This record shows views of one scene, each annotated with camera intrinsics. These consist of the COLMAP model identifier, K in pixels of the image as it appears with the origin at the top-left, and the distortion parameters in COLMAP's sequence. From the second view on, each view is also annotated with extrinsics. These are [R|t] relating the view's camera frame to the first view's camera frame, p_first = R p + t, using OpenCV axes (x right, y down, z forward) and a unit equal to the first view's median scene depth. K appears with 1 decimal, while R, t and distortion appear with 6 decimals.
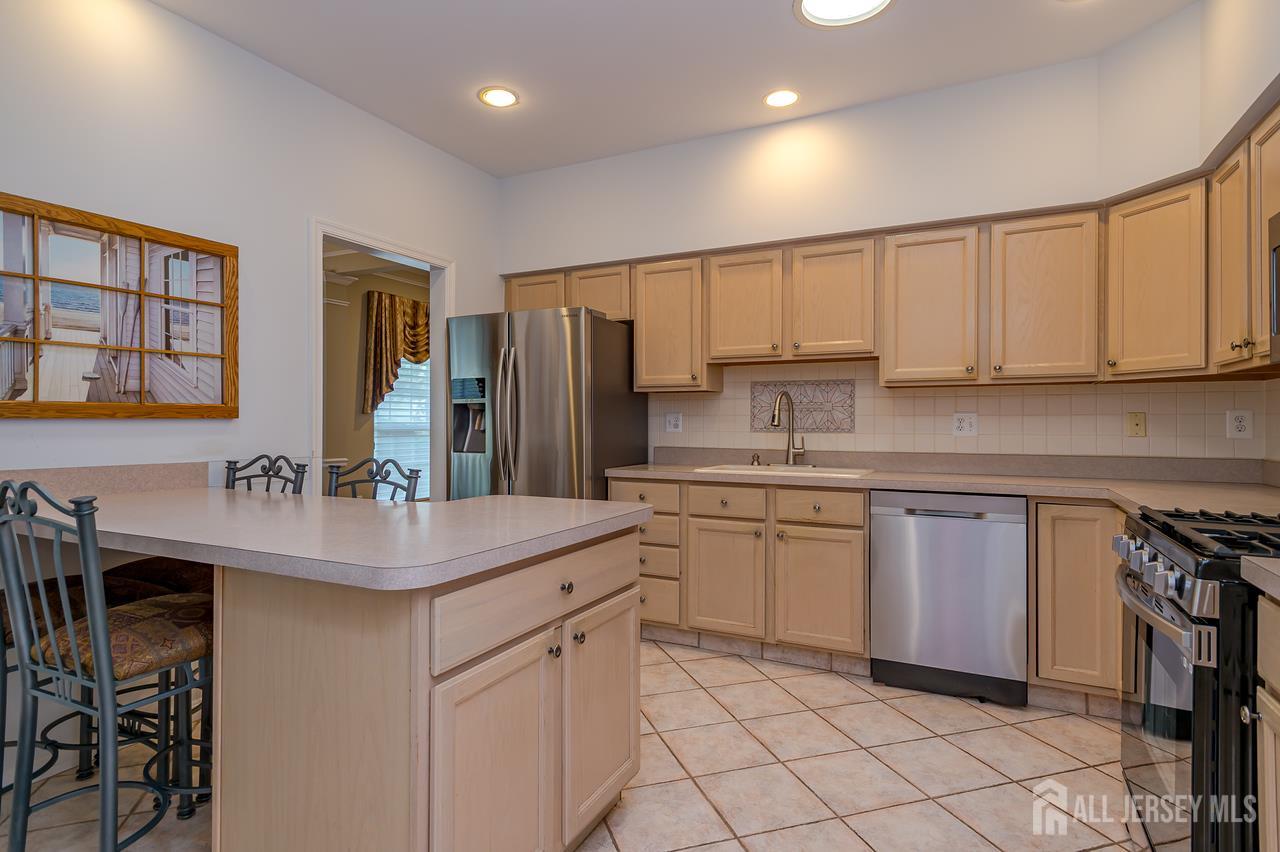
lens RADIAL K [[666.2, 0, 640.6], [0, 666.2, 425.0], [0, 0, 1]] dist [0.015782, -0.000368]
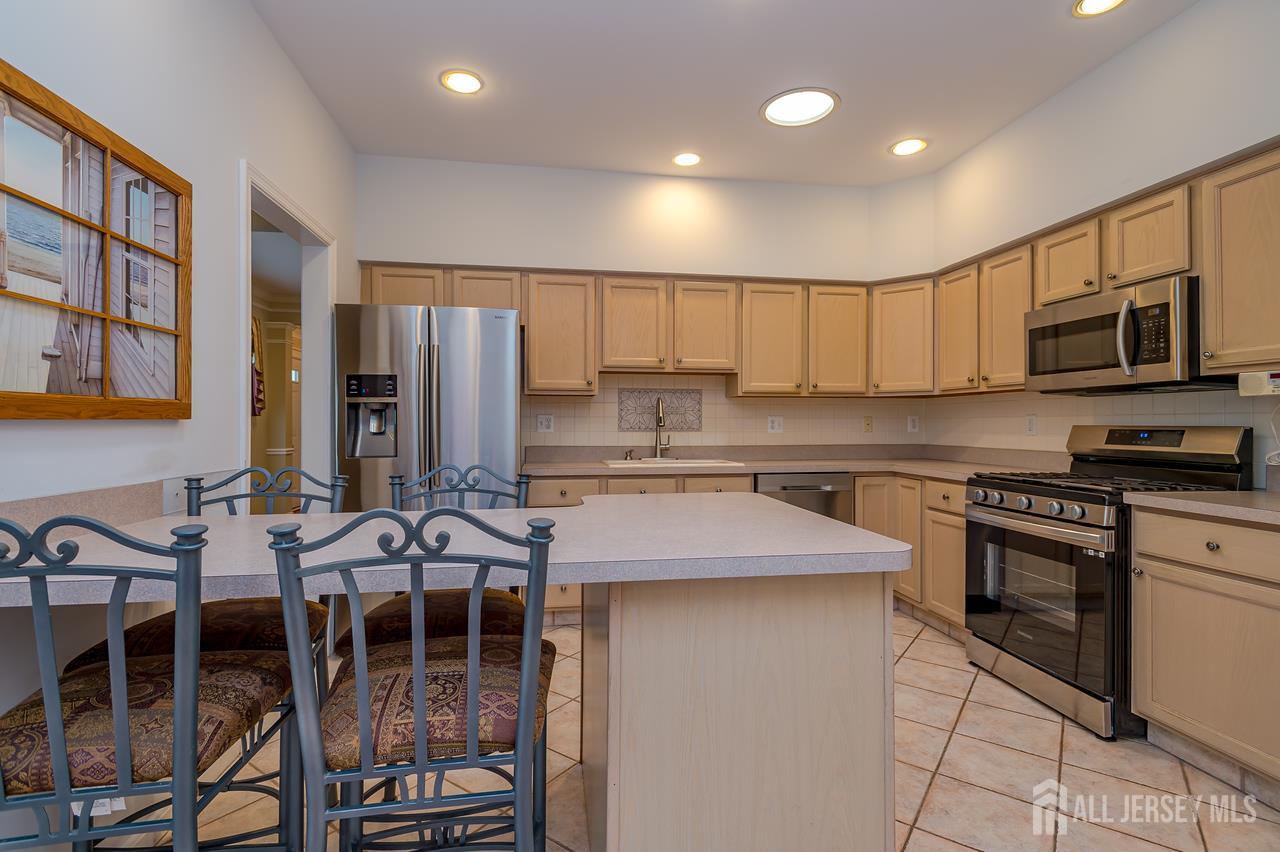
lens RADIAL K [[595.9, 0, 634.3], [0, 595.9, 426.8], [0, 0, 1]] dist [0.009050, -0.001467]
pose [[0.817729, -0.003719, 0.575591, -0.462503], [0.002123, 0.999992, 0.003444, -0.001159], [-0.575599, -0.001594, 0.817731, 0.147726]]
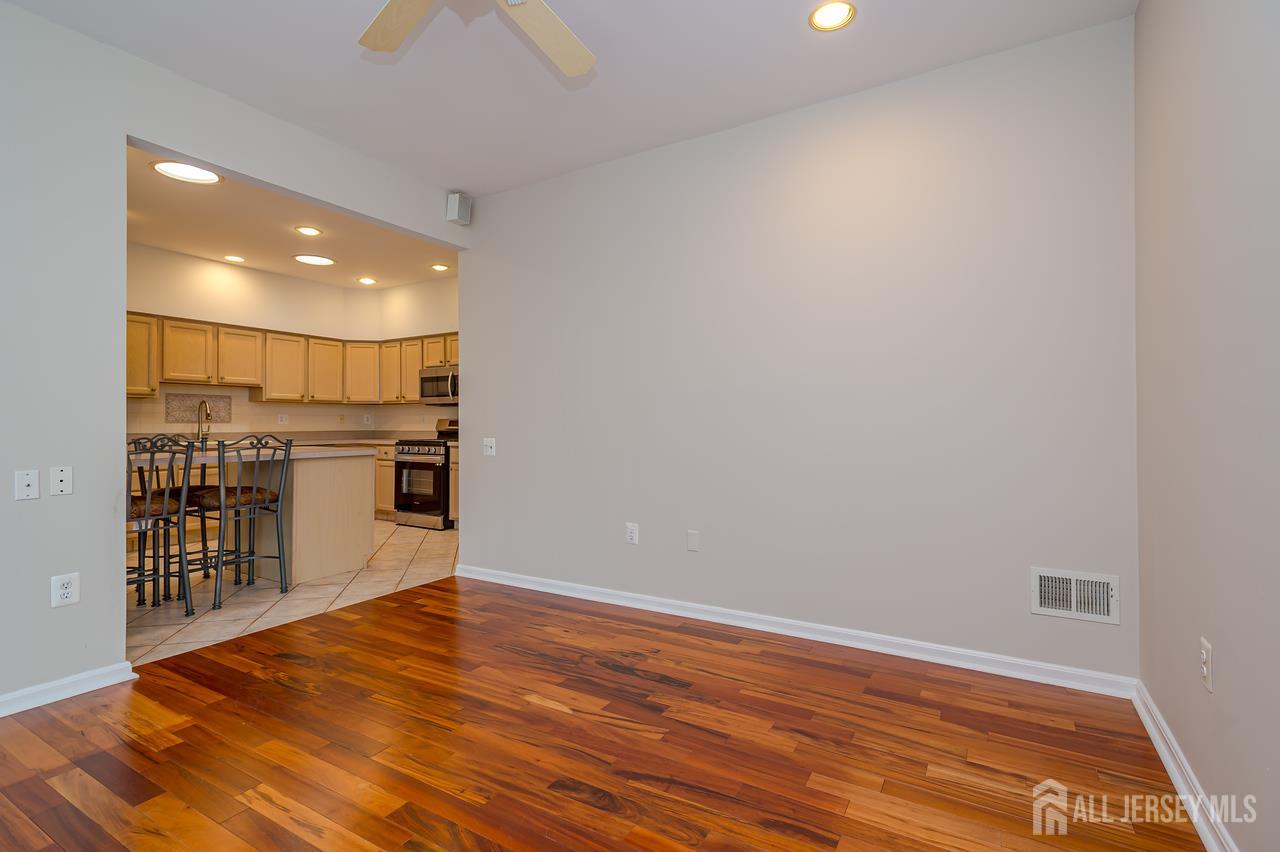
lens RADIAL K [[595.9, 0, 647.0], [0, 595.9, 421.0], [0, 0, 1]] dist [0.009050, -0.001467]
pose [[0.057226, 0.003735, 0.998354, -1.426024], [0.004686, 0.999981, -0.004010, 0.019393], [-0.998350, 0.004908, 0.057208, -0.332966]]
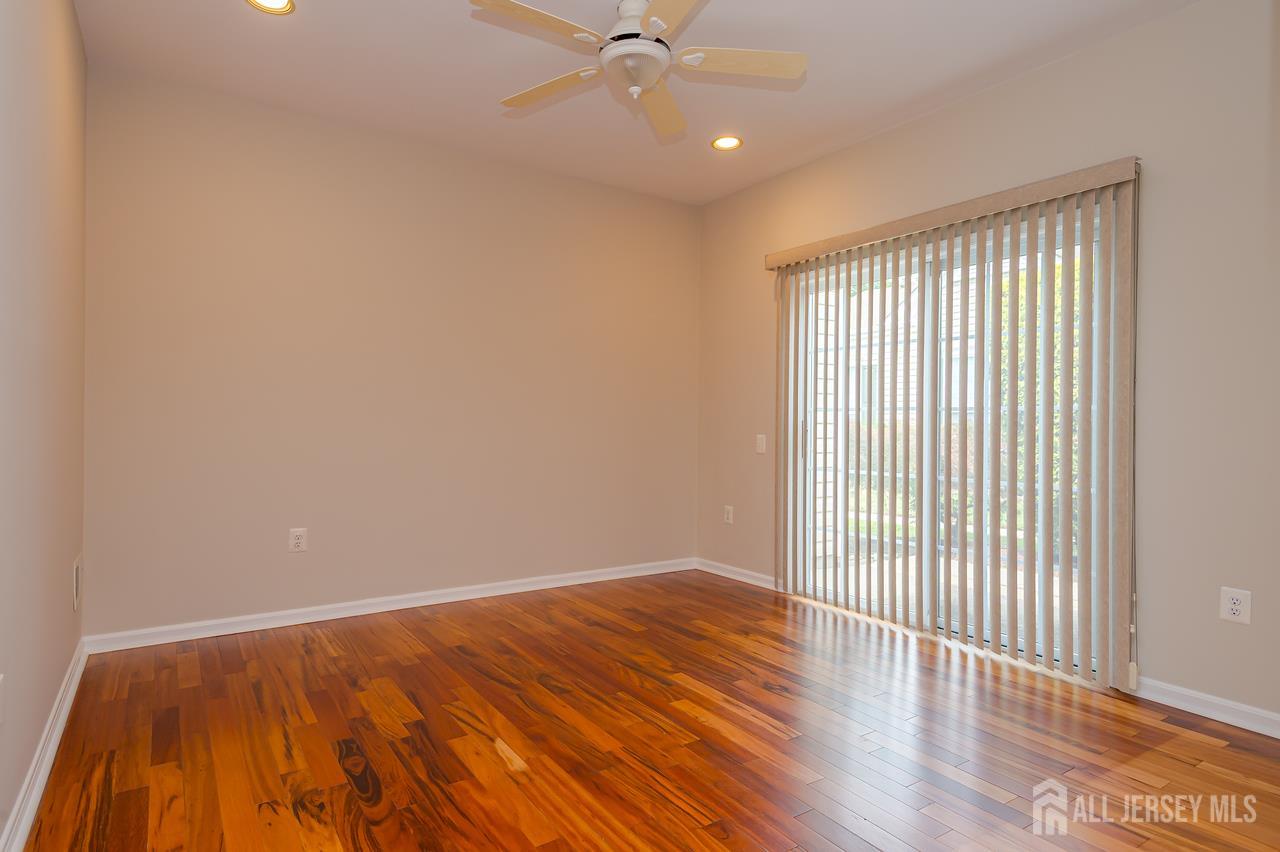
lens RADIAL K [[701.1, 0, 642.9], [0, 701.1, 416.1], [0, 0, 1]] dist [0.015958, -0.005149]
pose [[-0.485430, -0.011378, -0.874201, -0.210727], [-0.014343, 0.999884, -0.005049, 0.019113], [0.874158, 0.010088, -0.485537, 0.259307]]
